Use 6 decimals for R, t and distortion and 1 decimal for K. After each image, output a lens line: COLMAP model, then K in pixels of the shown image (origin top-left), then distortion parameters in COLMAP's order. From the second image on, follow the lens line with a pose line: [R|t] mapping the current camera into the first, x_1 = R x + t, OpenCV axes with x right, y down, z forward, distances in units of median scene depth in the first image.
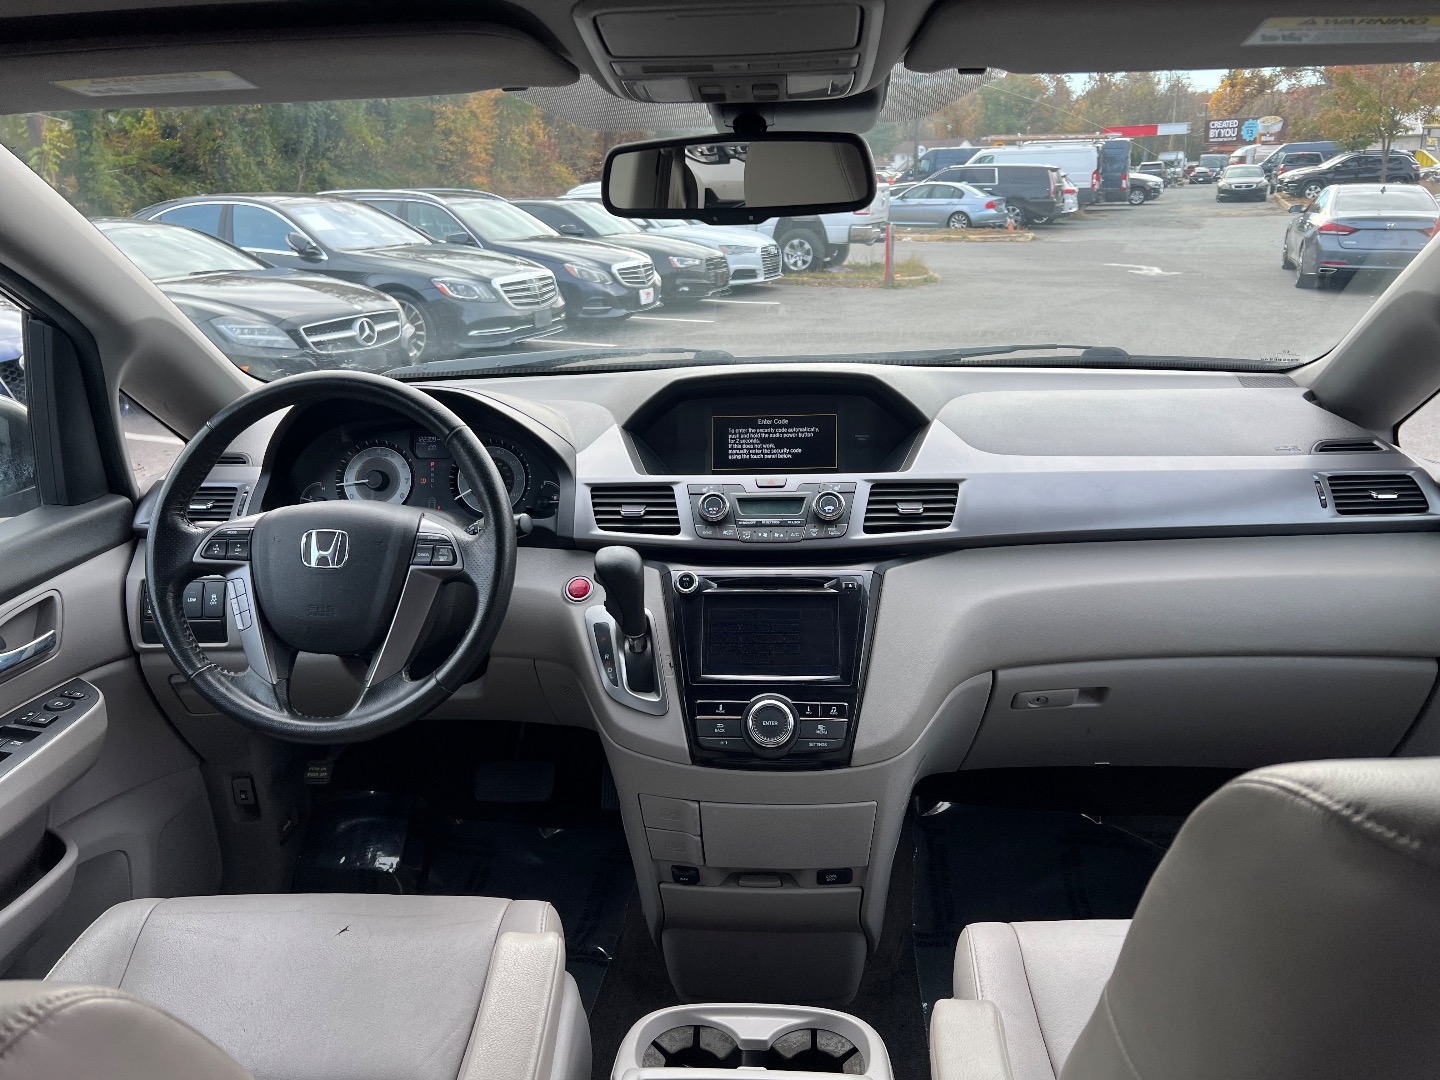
lens RADIAL K [[1084.1, 0, 714.2], [0, 1084.1, 537.1], [0, 0, 1]] dist [0.052627, -0.058345]
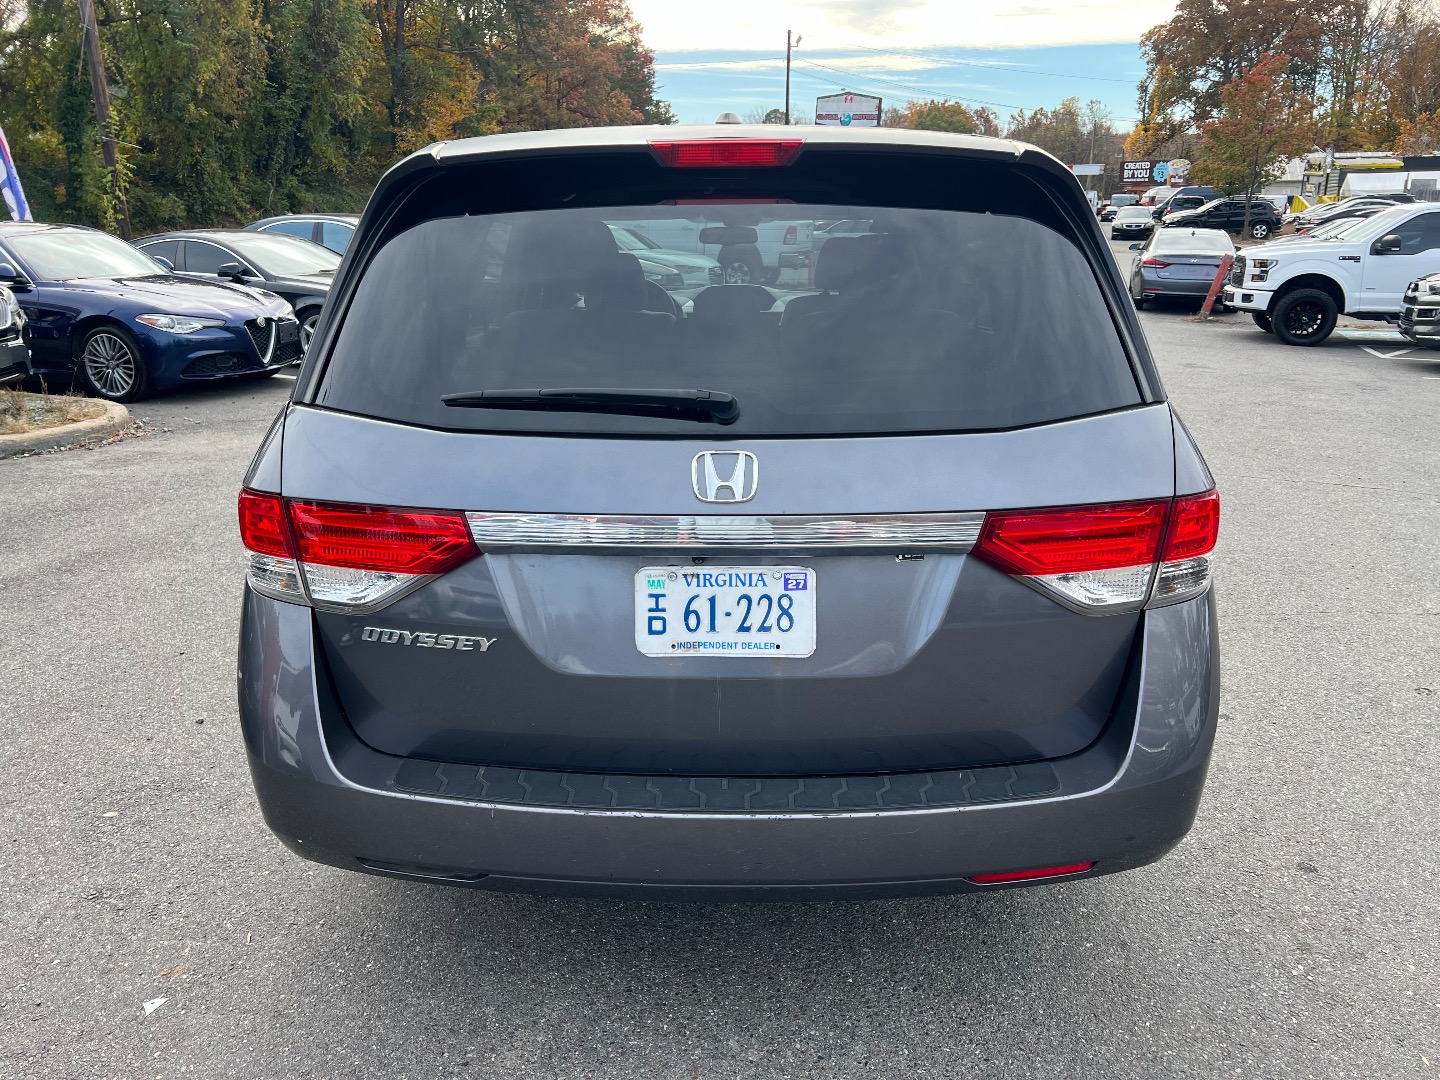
lens RADIAL K [[1084.1, 0, 724.0], [0, 1084.1, 540.5], [0, 0, 1]] dist [0.052627, -0.058345]
pose [[0.997771, 0.008280, 0.066211, -0.232602], [-0.007150, 0.999825, -0.017279, 0.835828], [-0.066343, 0.016767, 0.997656, -2.872862]]
